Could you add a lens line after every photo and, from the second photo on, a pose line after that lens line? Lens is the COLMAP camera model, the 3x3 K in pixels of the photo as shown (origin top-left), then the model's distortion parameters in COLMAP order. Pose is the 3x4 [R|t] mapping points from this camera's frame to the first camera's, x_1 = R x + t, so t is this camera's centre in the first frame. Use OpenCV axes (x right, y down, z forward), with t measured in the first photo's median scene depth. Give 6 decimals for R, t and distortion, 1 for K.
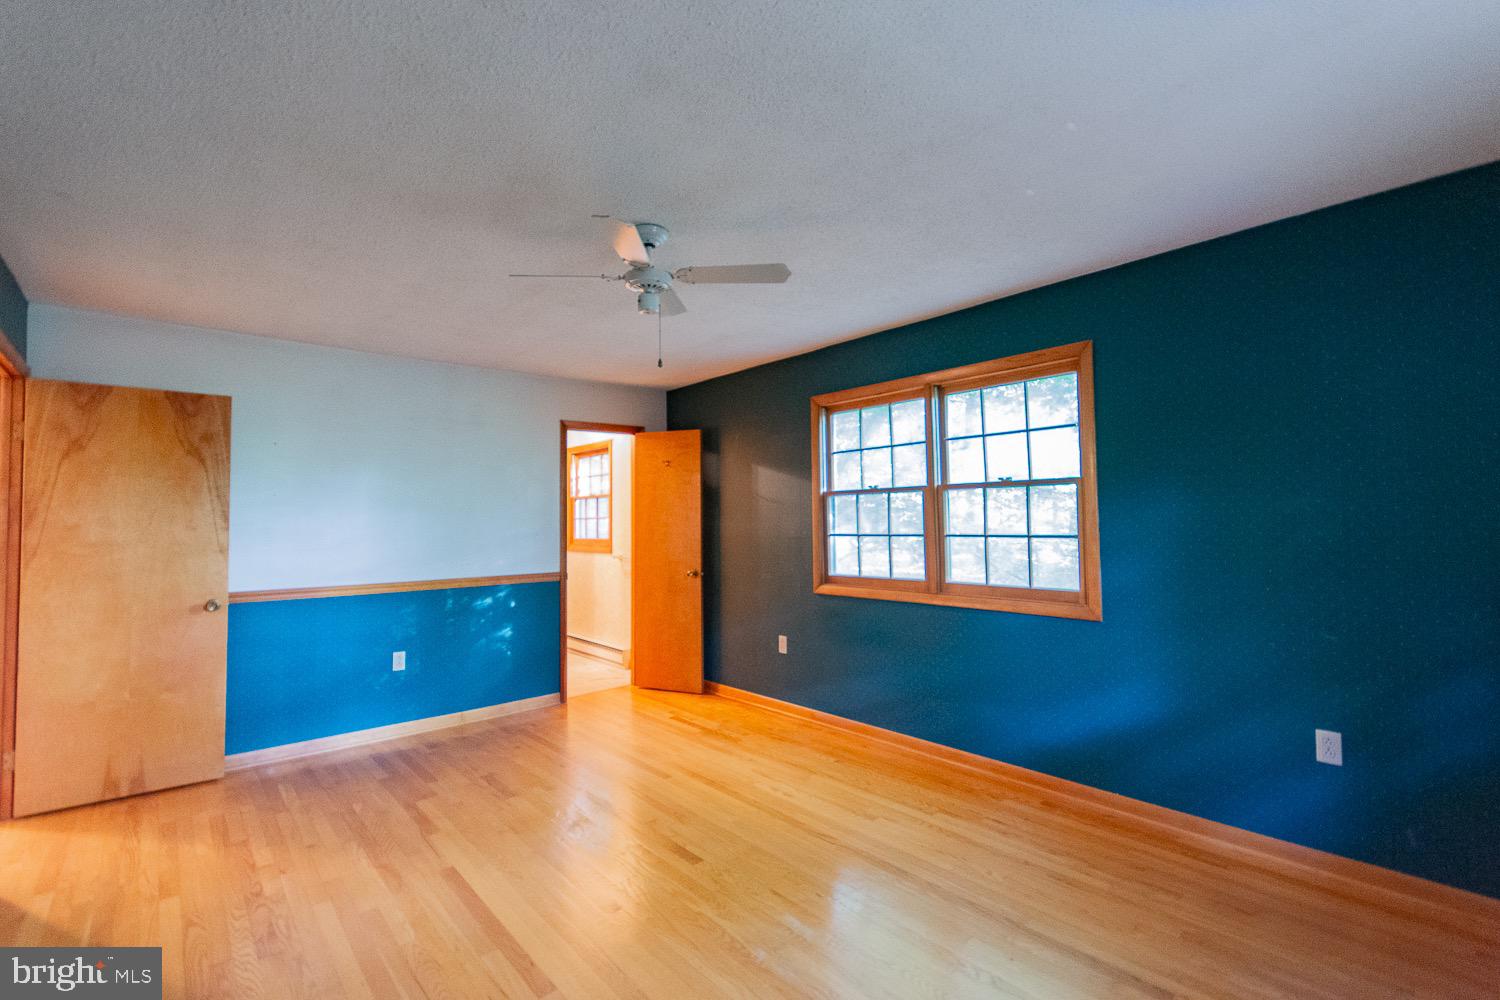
lens RADIAL K [[655.5, 0, 750.0], [0, 655.5, 500.0], [0, 0, 1]] dist [0.001313, 0.000078]
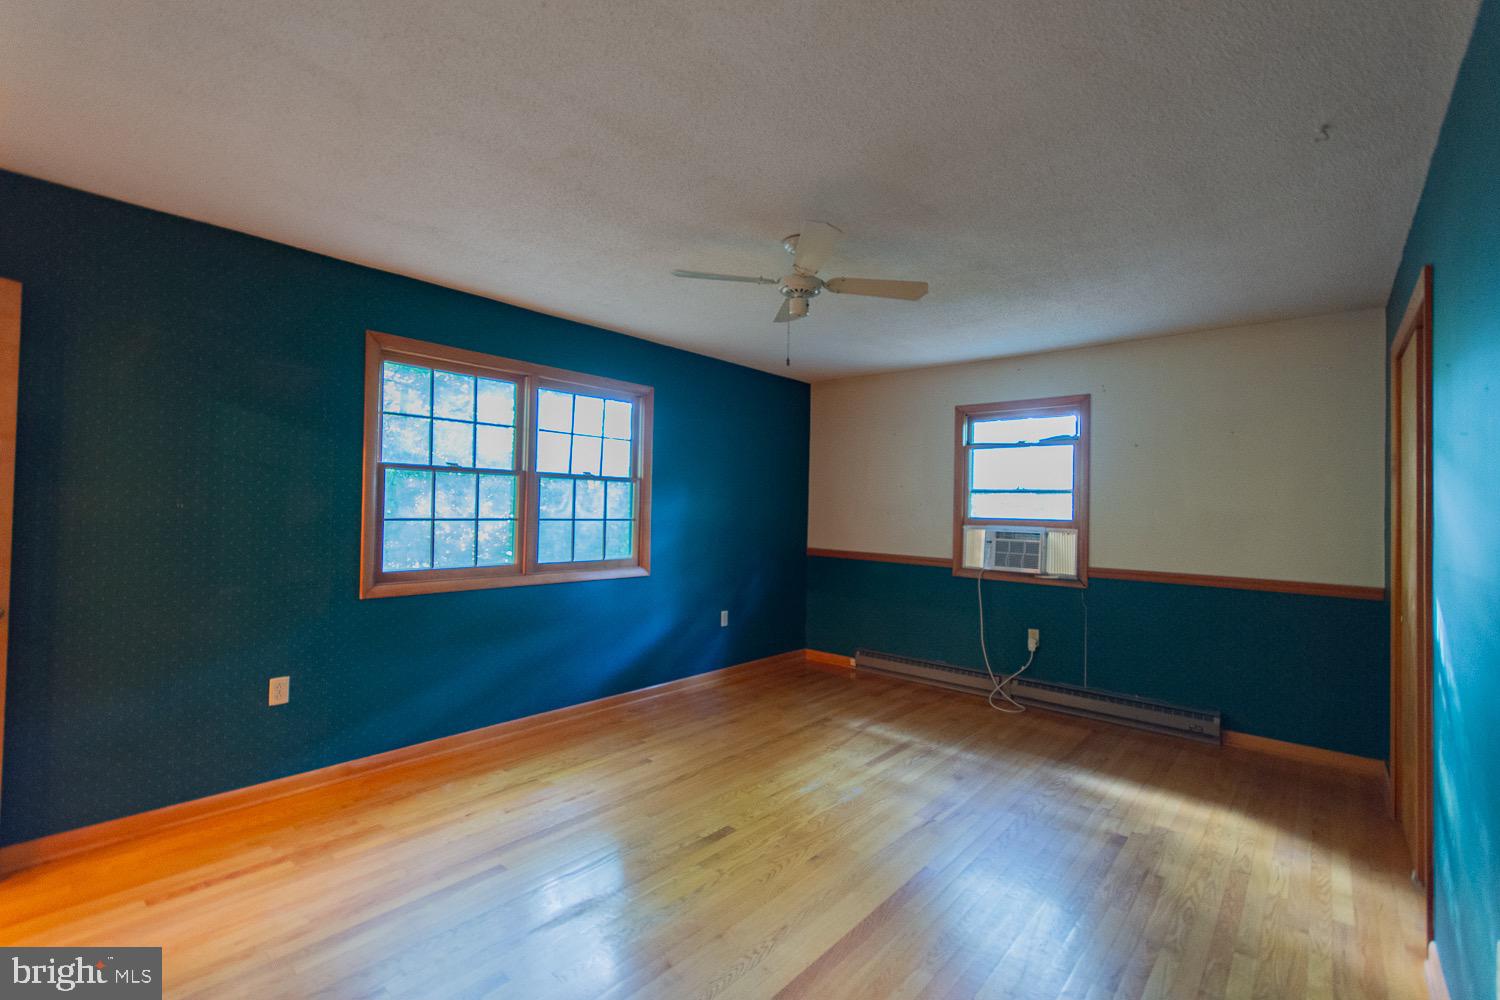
lens RADIAL K [[678.4, 0, 750.0], [0, 678.4, 500.0], [0, 0, 1]] dist [0.005795, -0.000069]
pose [[-0.138508, 0.004135, 0.990353, -0.828634], [-0.070472, 0.997415, -0.014020, 0.013189], [-0.987851, -0.071734, -0.137858, 0.797390]]
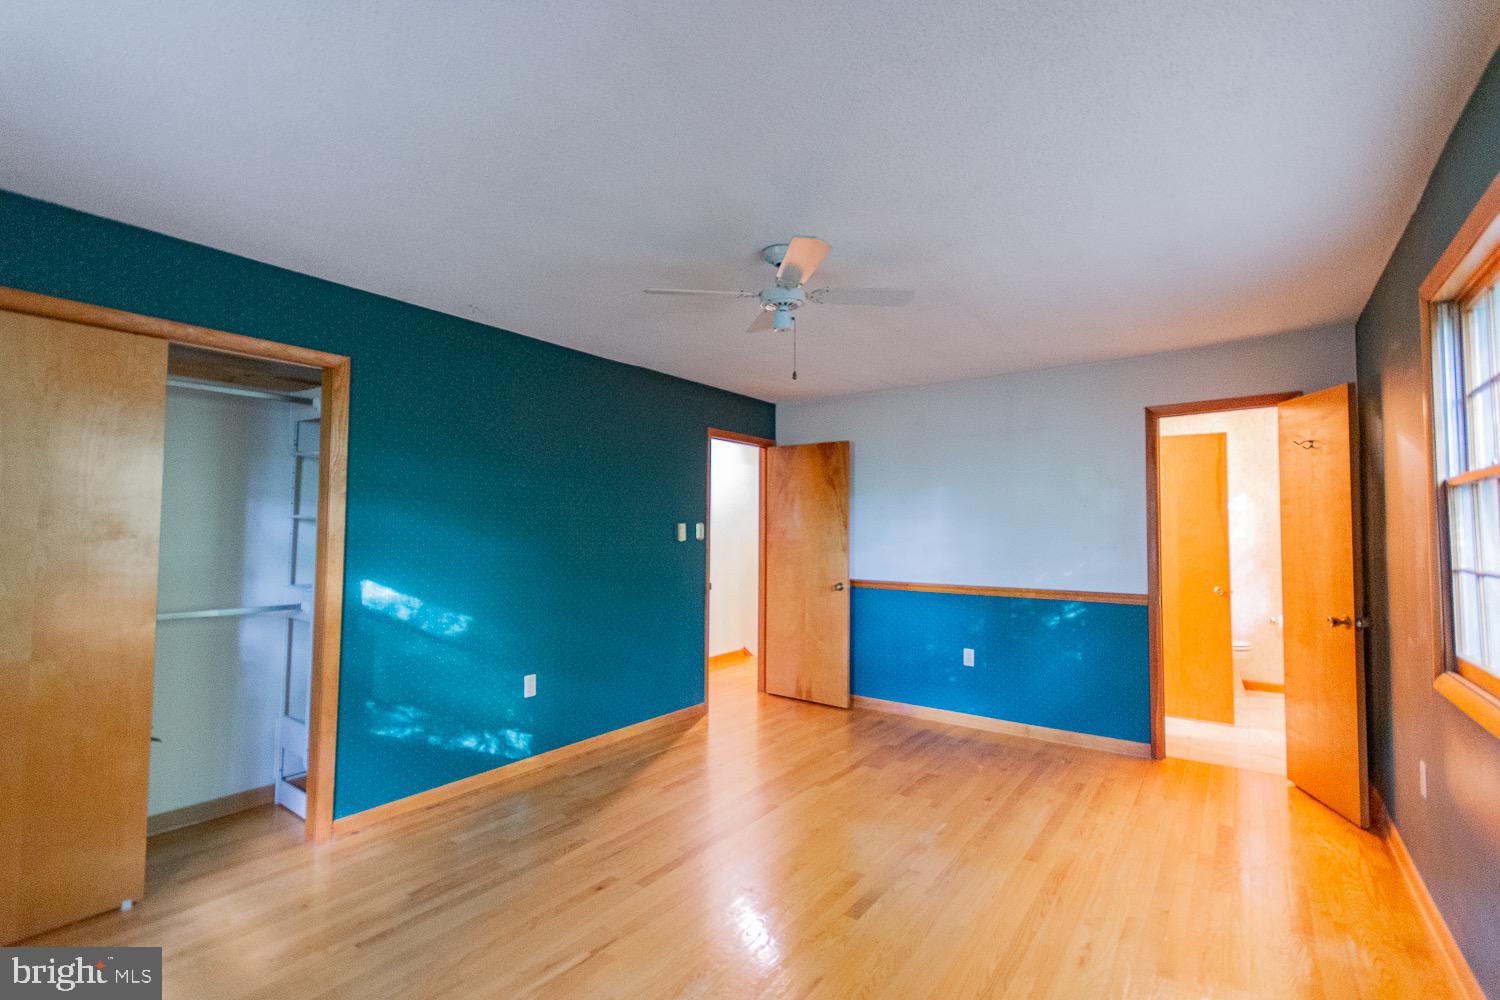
lens RADIAL K [[656.6, 0, 750.0], [0, 656.6, 500.0], [0, 0, 1]] dist [0.005890, 0.000175]
pose [[0.240993, -0.032965, -0.969967, 0.531213], [0.023777, 0.999324, -0.028056, 0.005511], [0.970236, -0.016302, 0.241614, 0.450819]]
